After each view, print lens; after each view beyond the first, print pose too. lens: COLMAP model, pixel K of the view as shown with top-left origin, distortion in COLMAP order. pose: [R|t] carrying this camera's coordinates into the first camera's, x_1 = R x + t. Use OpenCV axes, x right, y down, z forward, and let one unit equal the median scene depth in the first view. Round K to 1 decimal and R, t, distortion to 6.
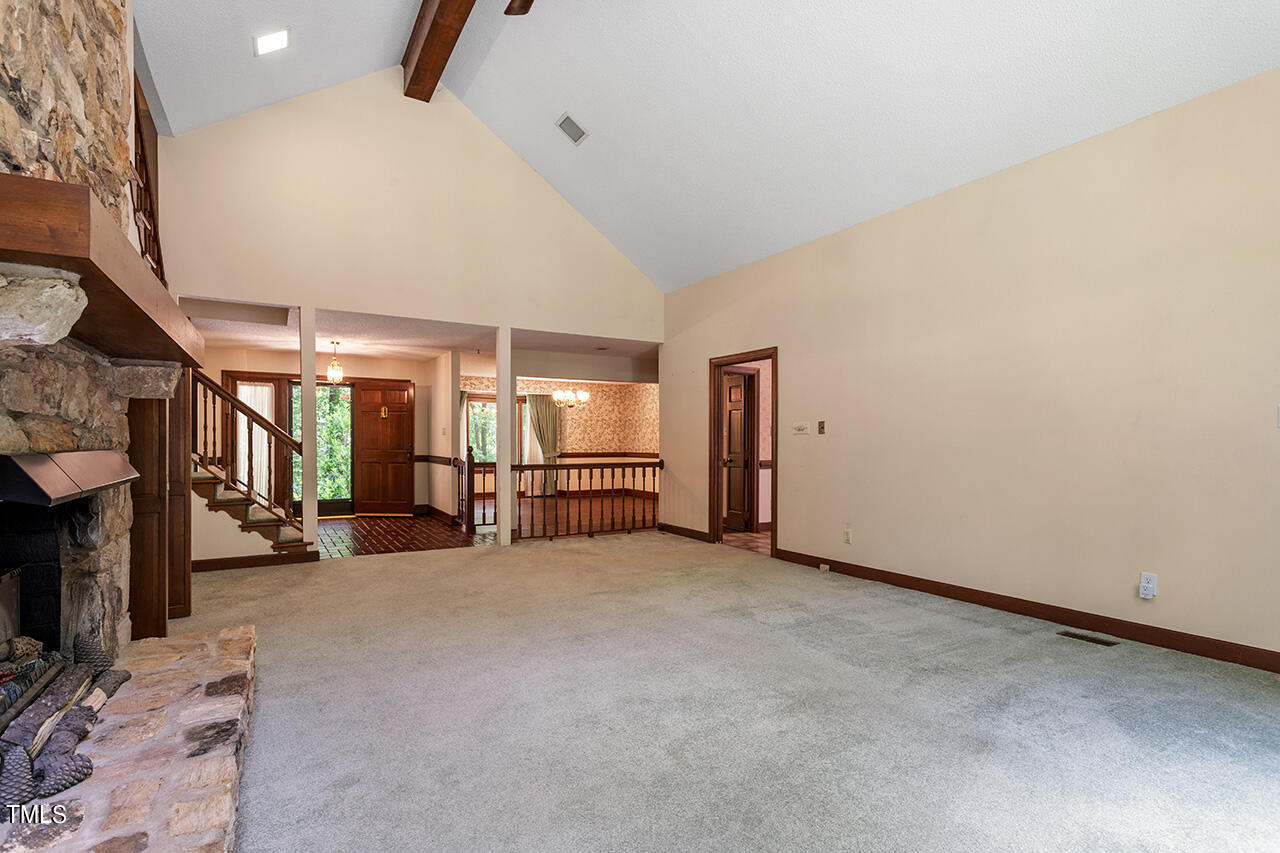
lens RADIAL K [[620.0, 0, 637.4], [0, 620.0, 438.9], [0, 0, 1]] dist [0.047911, -0.000662]
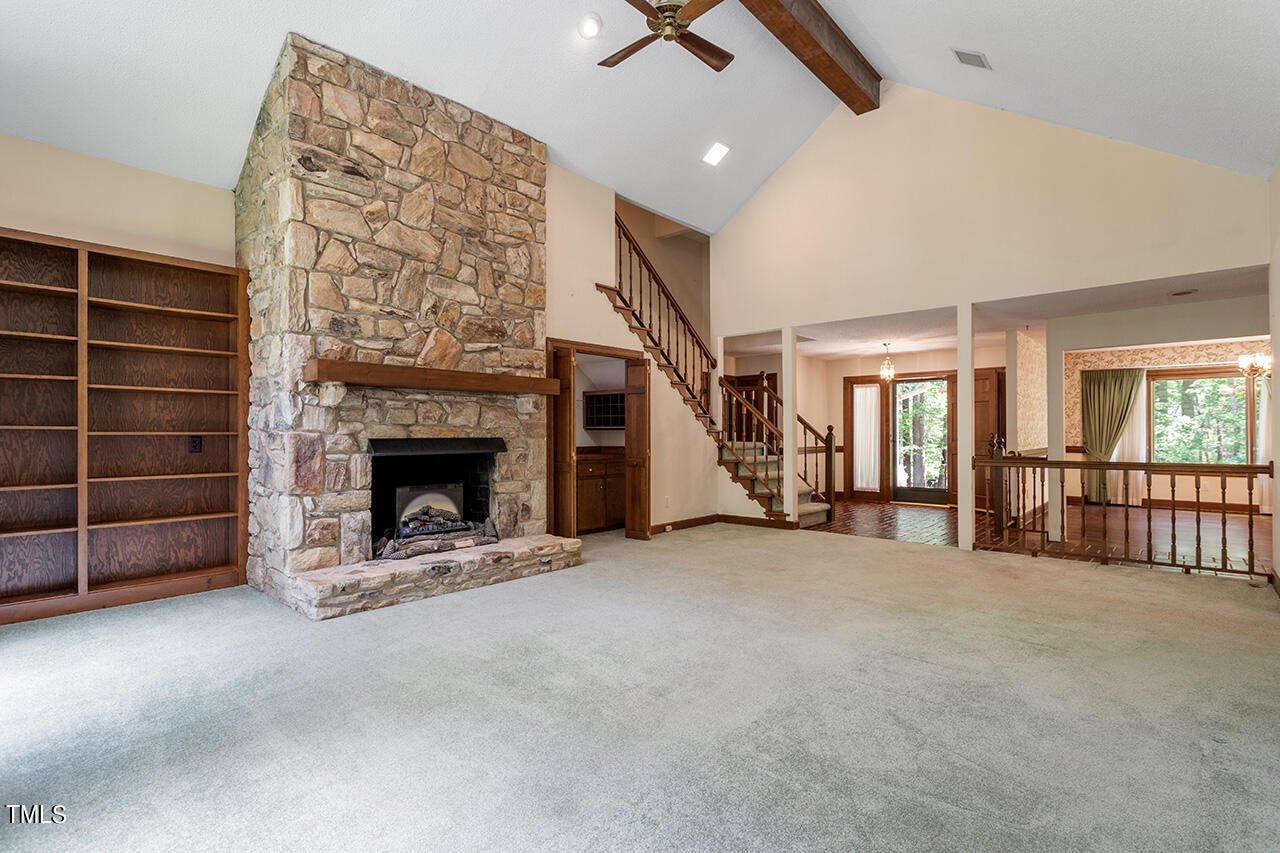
lens RADIAL K [[614.0, 0, 640.0], [0, 614.0, 426.5], [0, 0, 1]] dist [-0.001541, -0.000239]
pose [[0.312827, -0.017547, -0.949648, 0.527982], [0.008141, 0.999842, -0.015793, 0.007074], [0.949775, -0.002791, 0.312921, 0.322289]]
